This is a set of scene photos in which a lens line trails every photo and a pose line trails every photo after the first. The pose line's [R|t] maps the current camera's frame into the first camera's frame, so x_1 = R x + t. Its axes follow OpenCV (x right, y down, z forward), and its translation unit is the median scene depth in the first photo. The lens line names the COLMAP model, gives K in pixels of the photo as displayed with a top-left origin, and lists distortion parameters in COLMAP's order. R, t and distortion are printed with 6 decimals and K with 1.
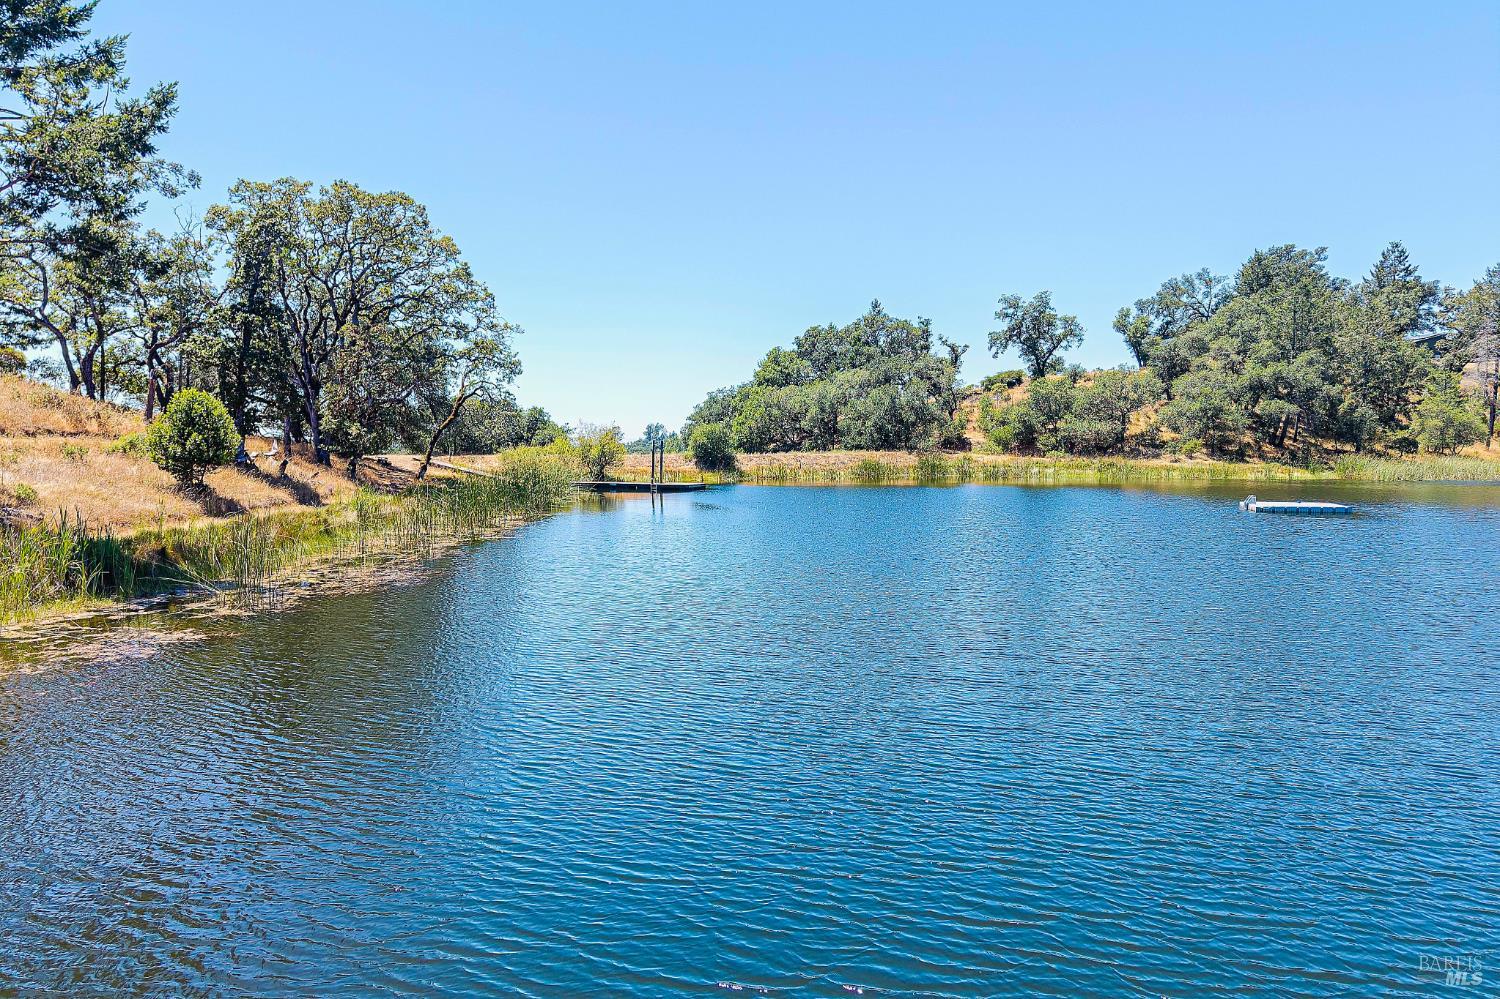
lens RADIAL K [[1015.7, 0, 740.0], [0, 1015.7, 504.1], [0, 0, 1]] dist [0.019171, -0.010066]
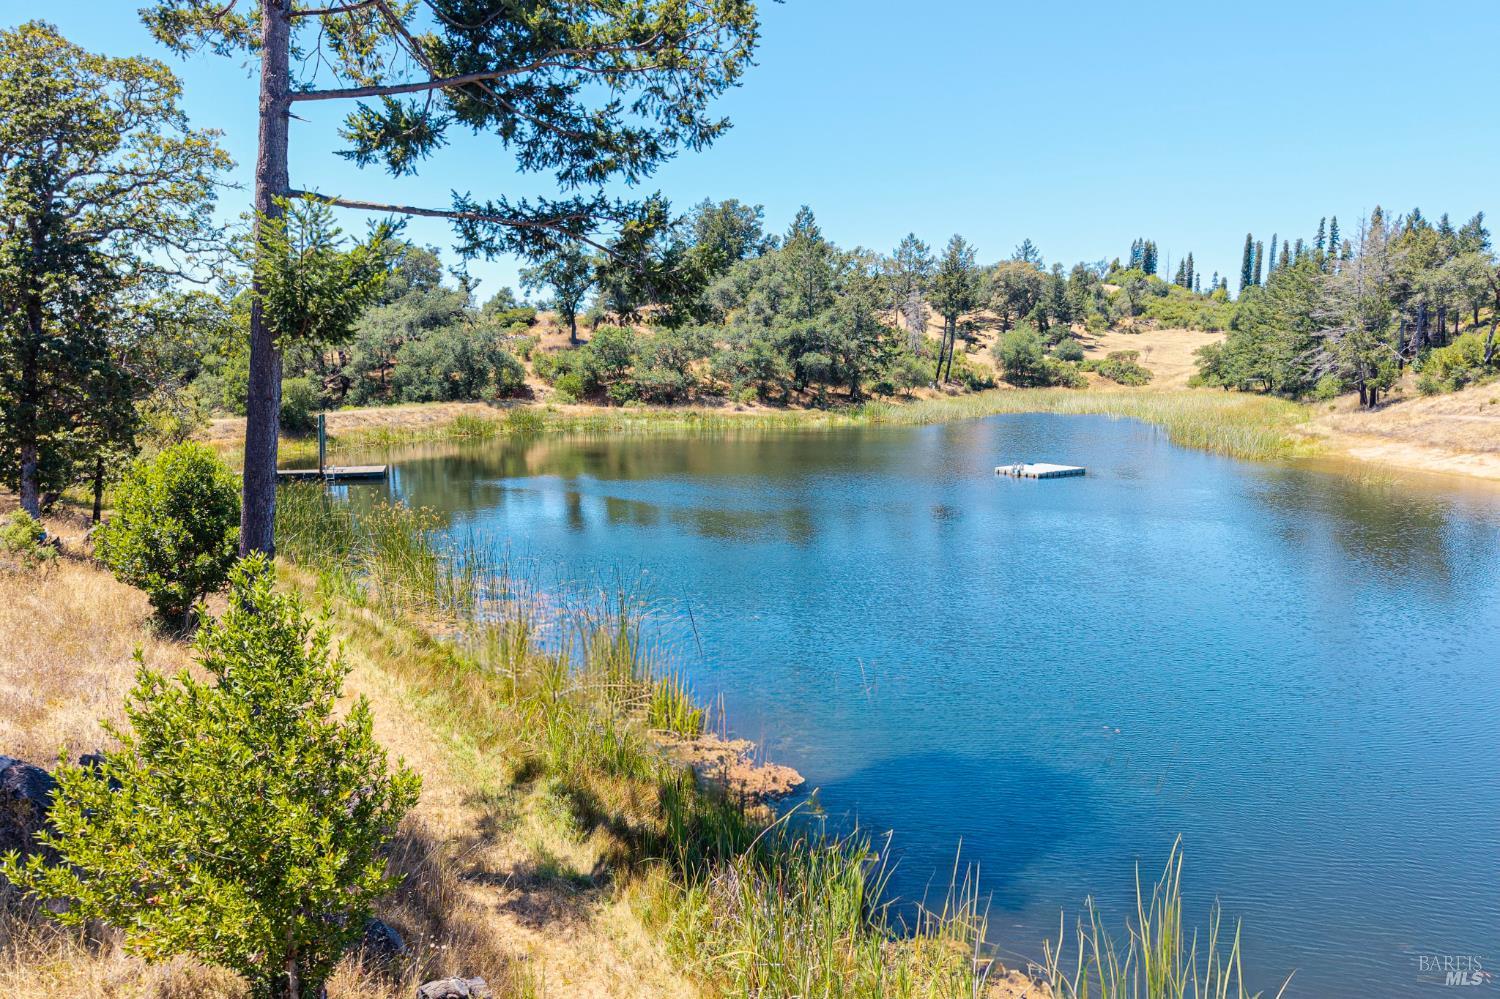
lens RADIAL K [[1015.7, 0, 739.4], [0, 1015.7, 500.2], [0, 0, 1]] dist [0.019171, -0.010066]
pose [[0.801341, -0.080609, 0.592752, -0.182342], [0.031239, 0.995166, 0.093102, -0.039423], [-0.597392, -0.056089, 0.799986, 0.117503]]
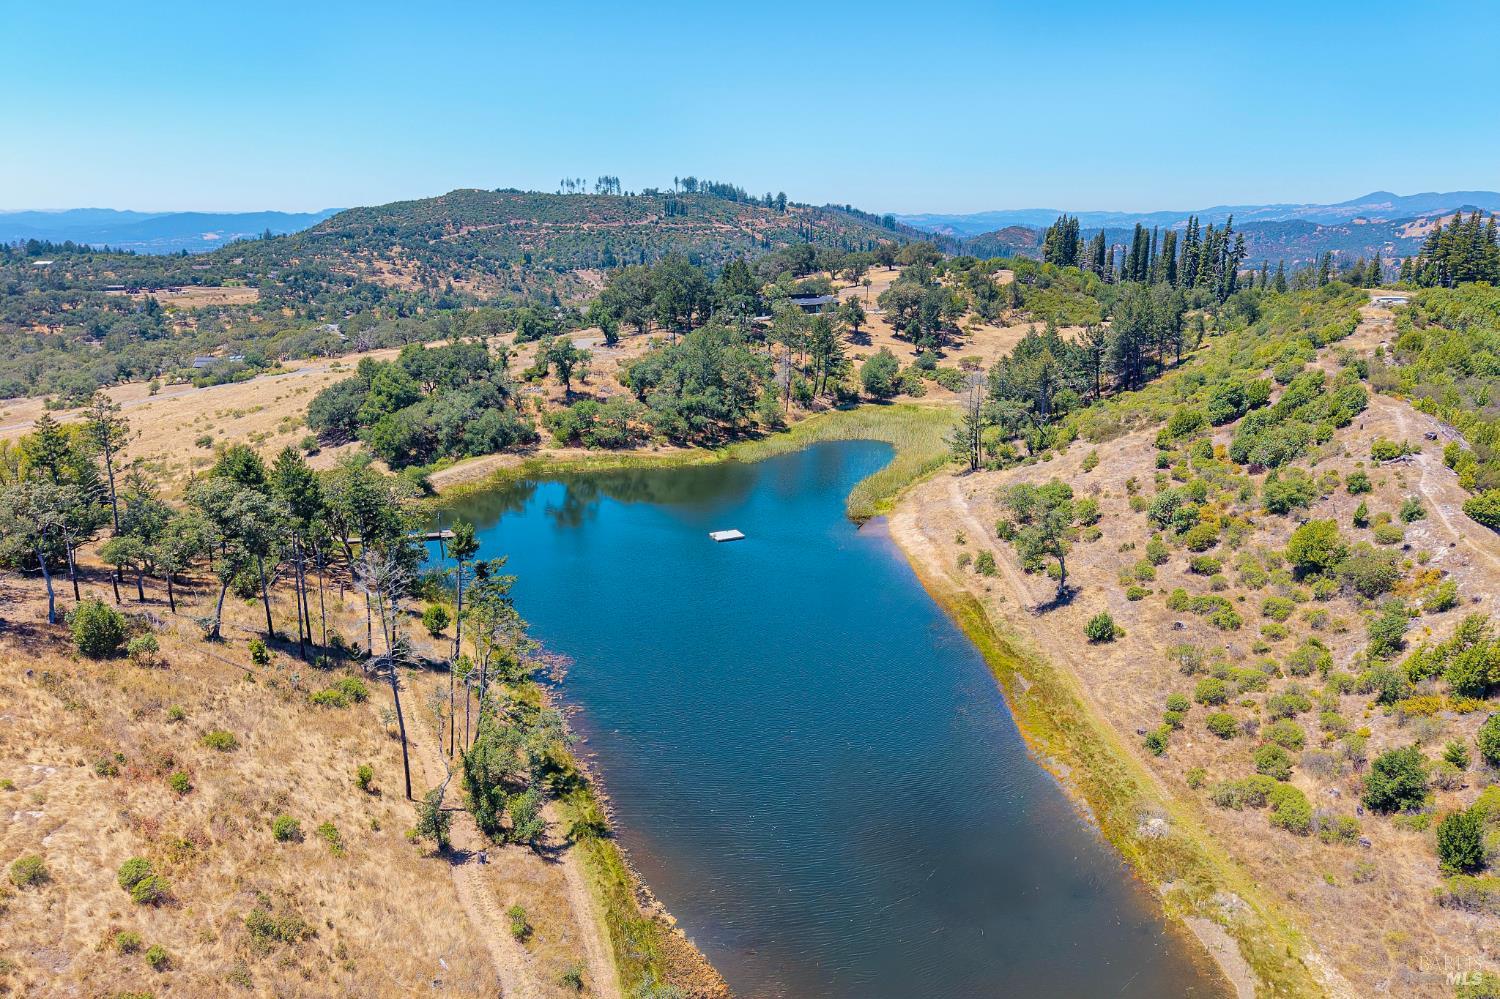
lens RADIAL K [[1015.7, 0, 743.7], [0, 1015.7, 501.4], [0, 0, 1]] dist [0.019171, -0.010066]
pose [[0.832498, -0.146571, 0.534288, -0.396149], [0.028132, 0.974310, 0.223449, -0.313669], [-0.553313, -0.170990, 0.815234, -0.562157]]
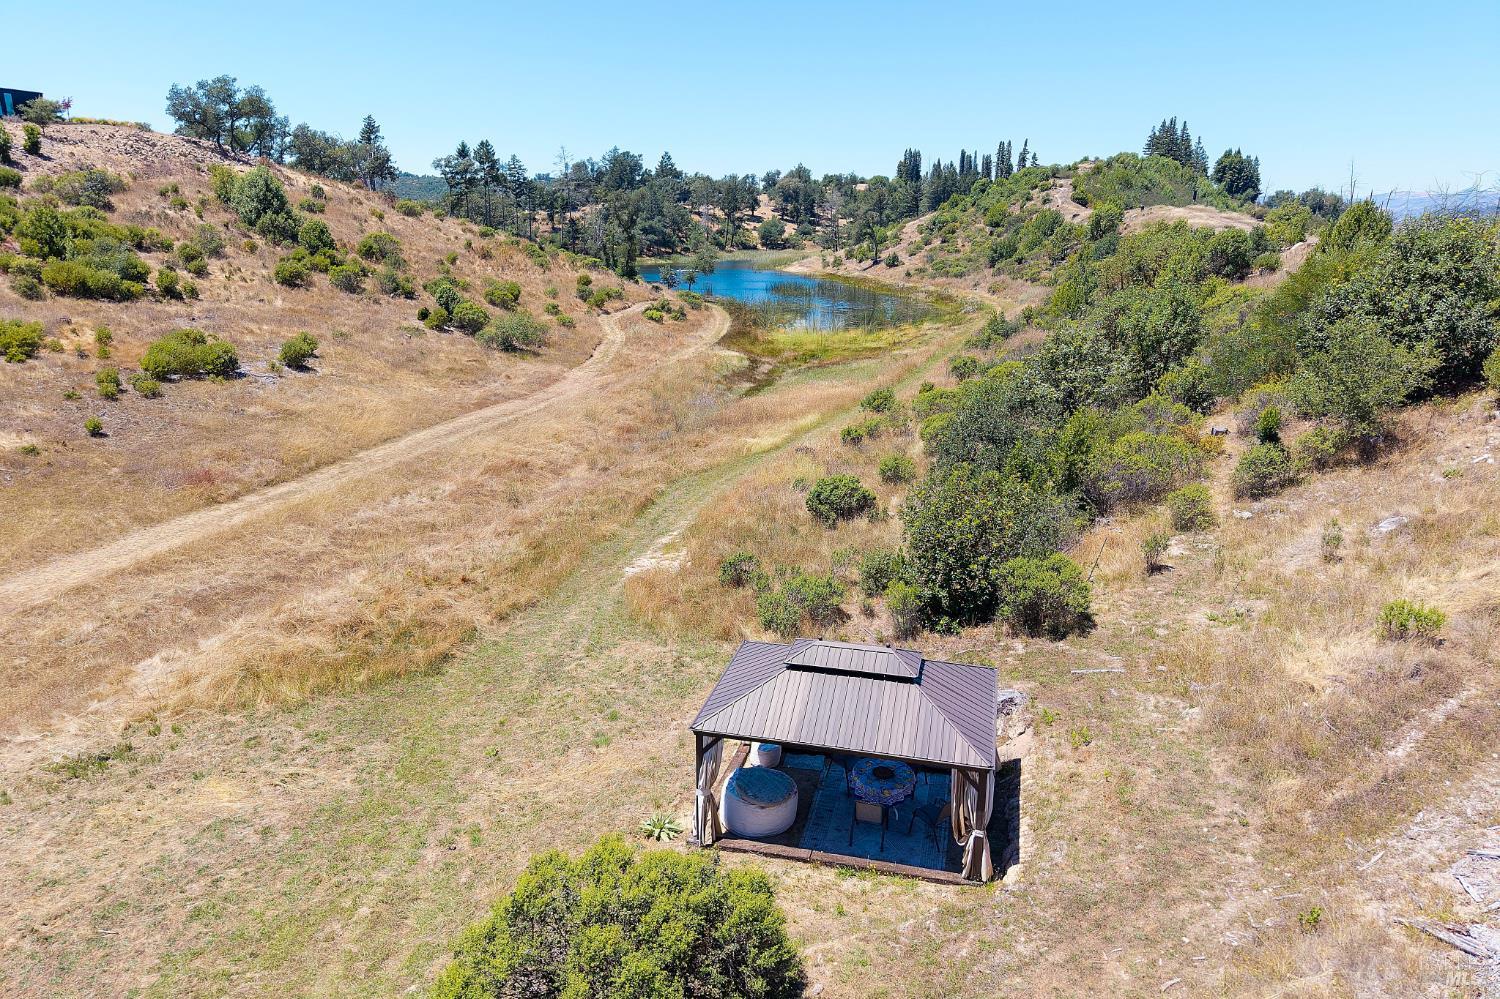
lens RADIAL K [[1015.7, 0, 758.2], [0, 1015.7, 499.0], [0, 0, 1]] dist [0.019171, -0.010066]
pose [[0.756967, -0.171082, 0.630659, -0.985247], [0.035134, 0.974379, 0.222153, -0.001933], [-0.652507, -0.146005, 0.743584, -1.198819]]
